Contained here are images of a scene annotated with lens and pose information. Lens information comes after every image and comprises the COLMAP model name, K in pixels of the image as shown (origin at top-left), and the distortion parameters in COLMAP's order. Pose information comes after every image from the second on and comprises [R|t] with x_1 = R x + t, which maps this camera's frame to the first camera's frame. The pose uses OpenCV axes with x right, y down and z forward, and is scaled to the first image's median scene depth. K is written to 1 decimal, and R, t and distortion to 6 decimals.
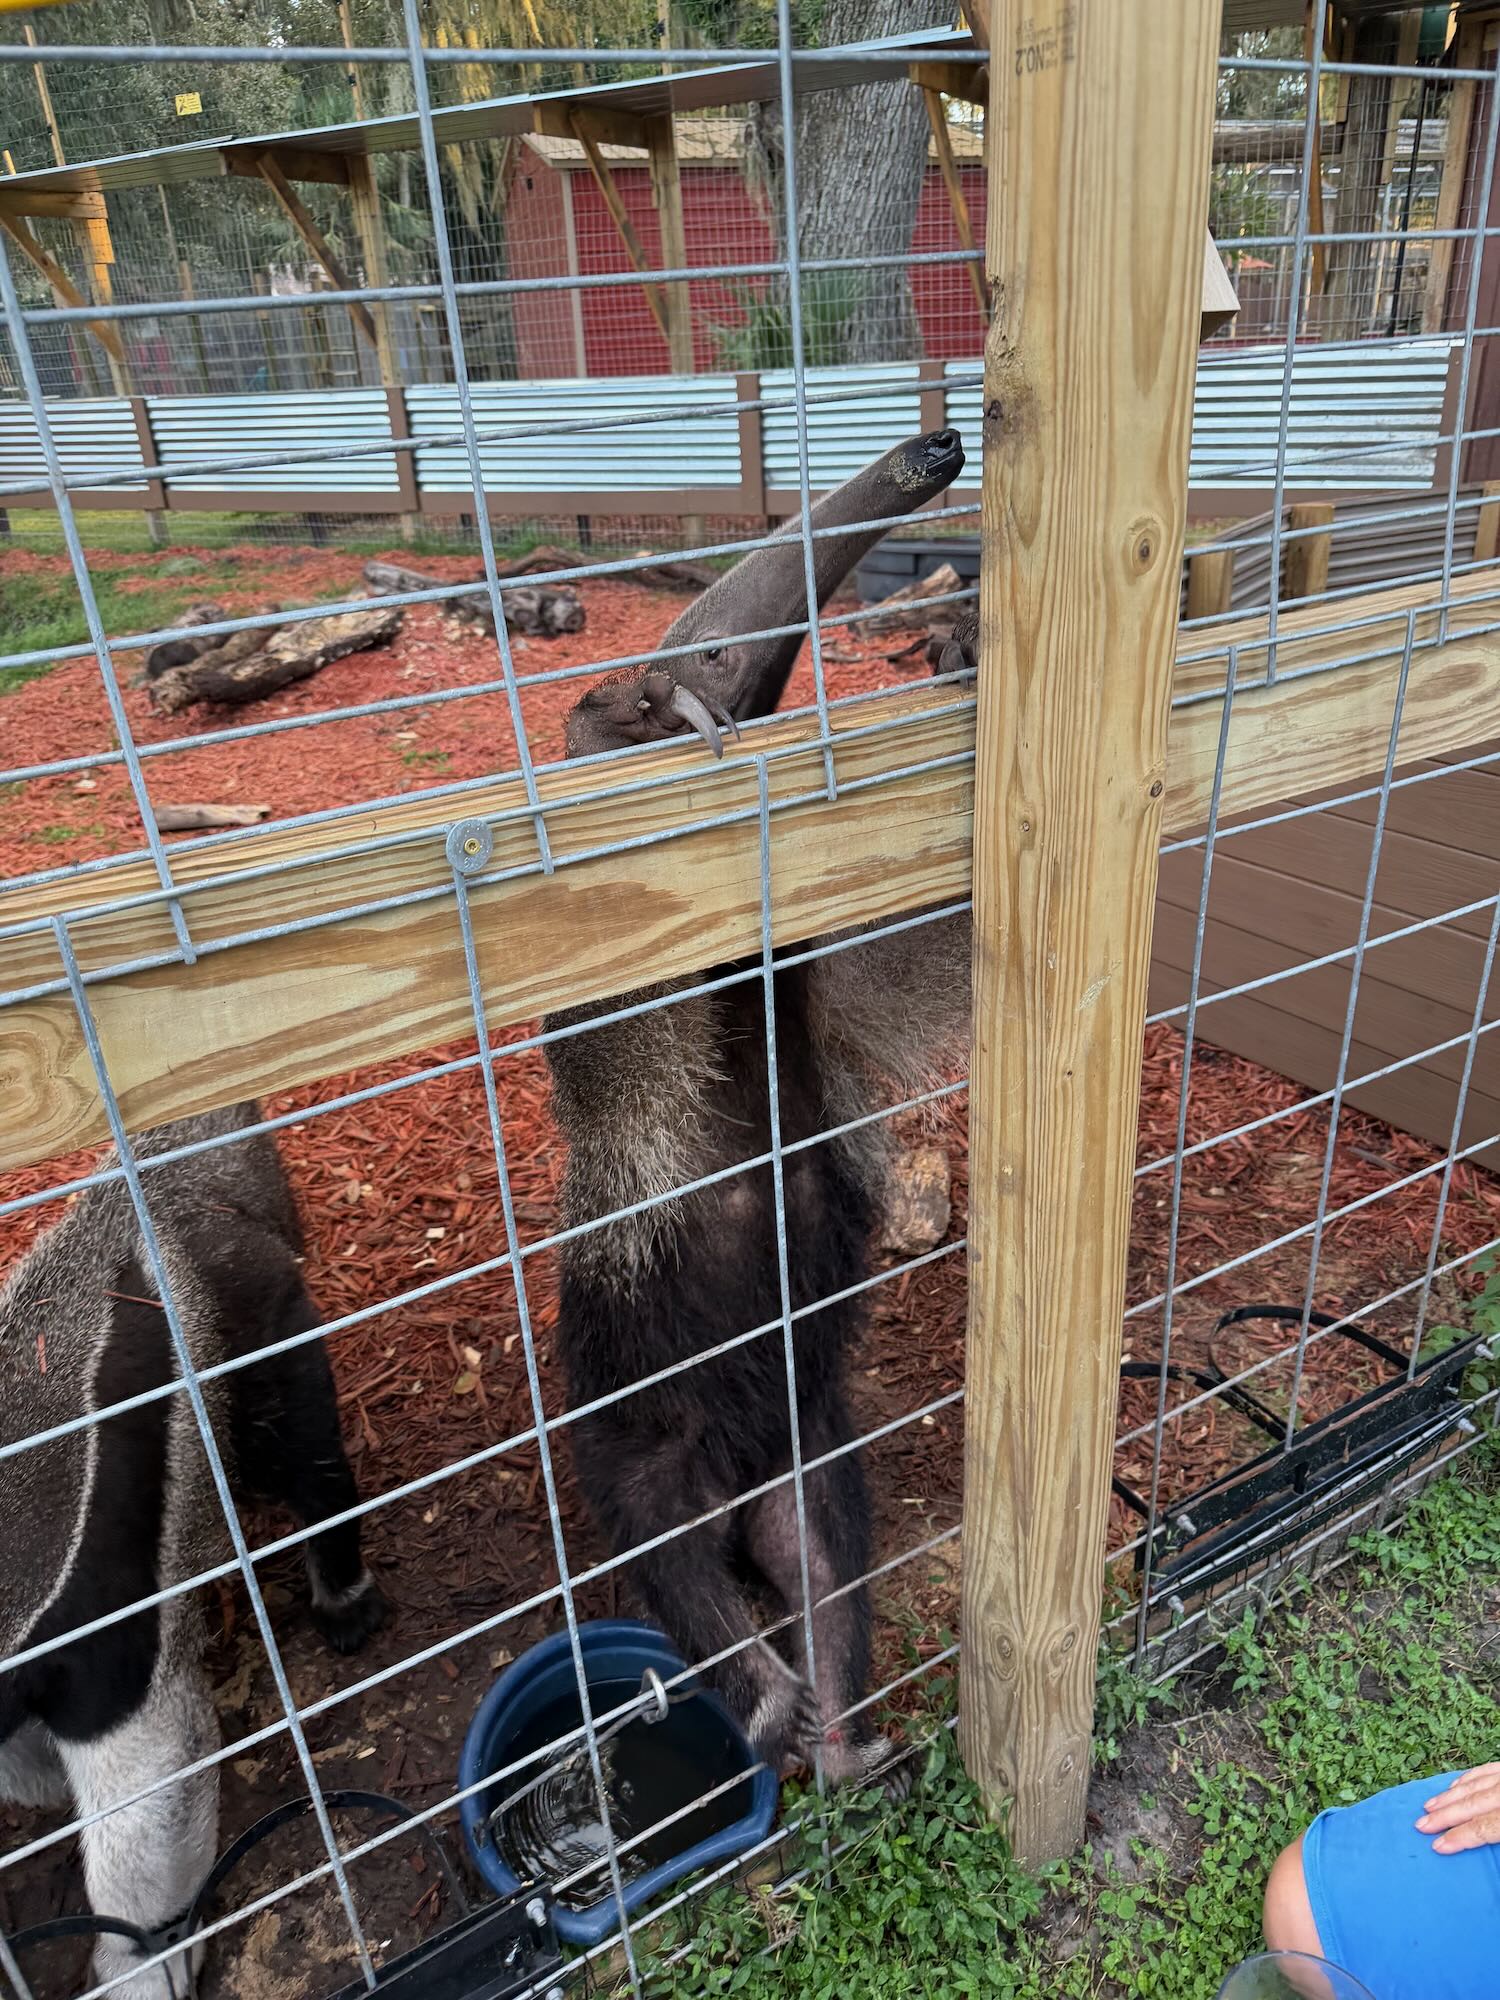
lens RADIAL K [[1385.3, 0, 754.8], [0, 1385.3, 1017.8], [0, 0, 1]] dist [0.023647, -0.061095]
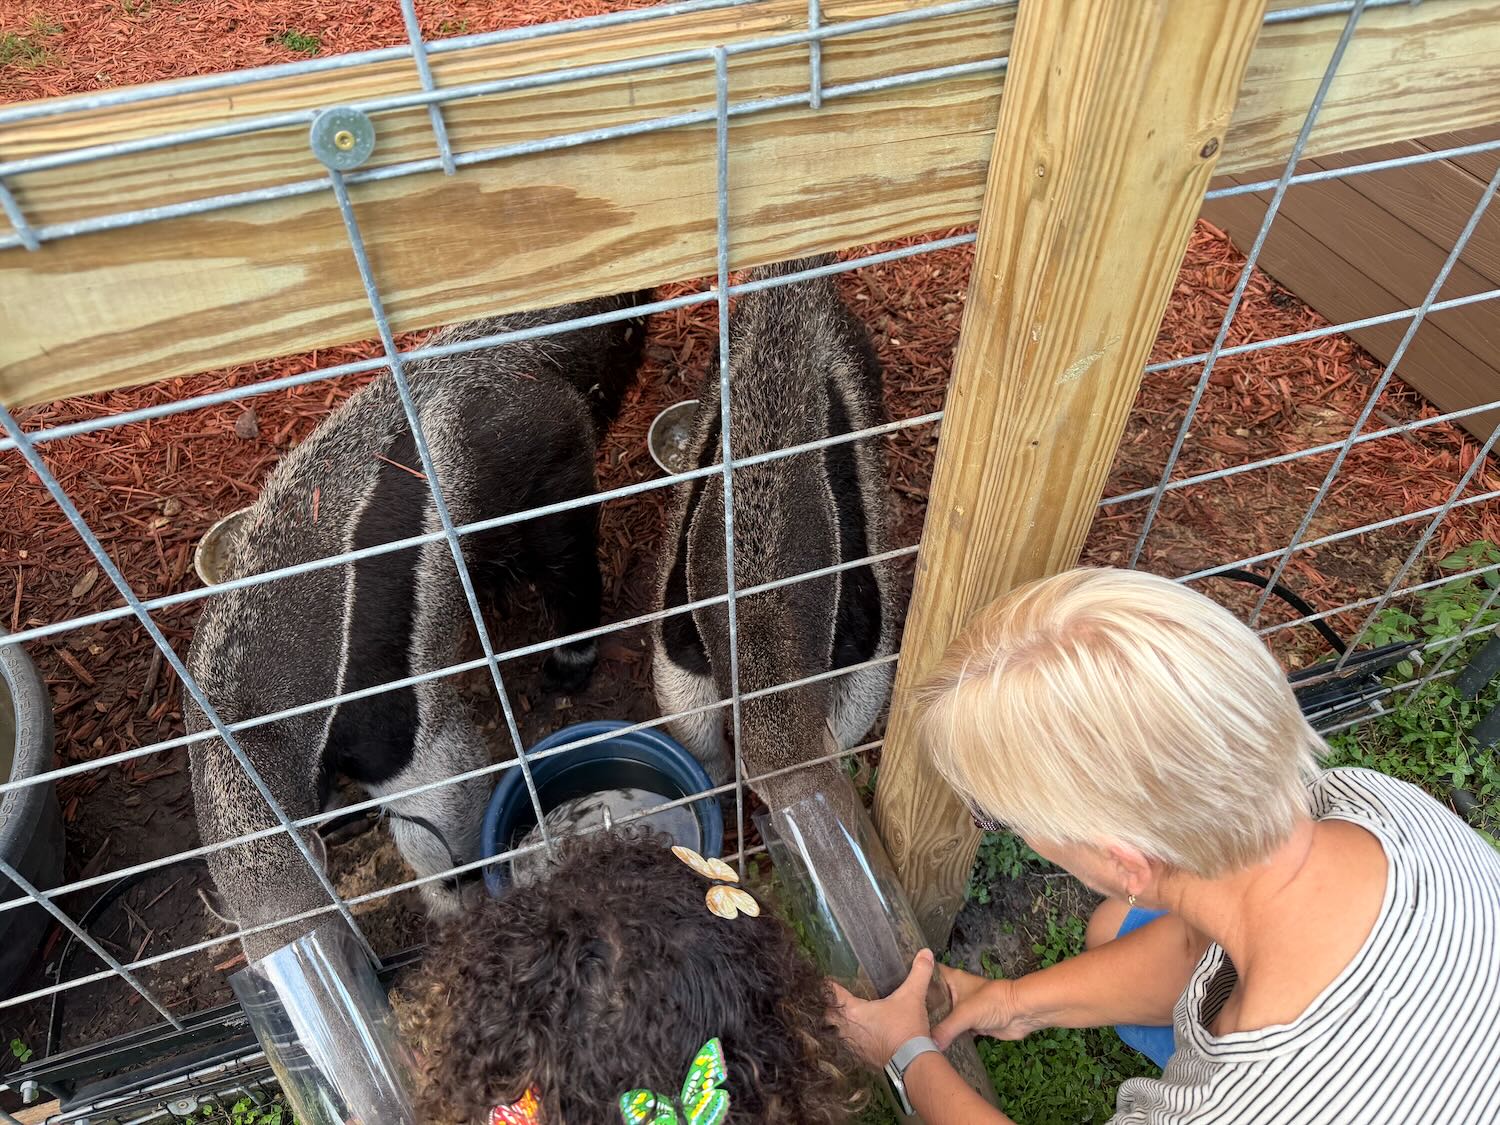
lens RADIAL K [[1038.9, 0, 748.3], [0, 1038.9, 570.8], [0, 0, 1]] dist [0.023647, -0.061095]
pose [[0.976060, 0.190048, -0.105778, 0.137587], [-0.133897, 0.908280, 0.396358, -0.146754], [0.171403, -0.372706, 0.911982, 0.307155]]
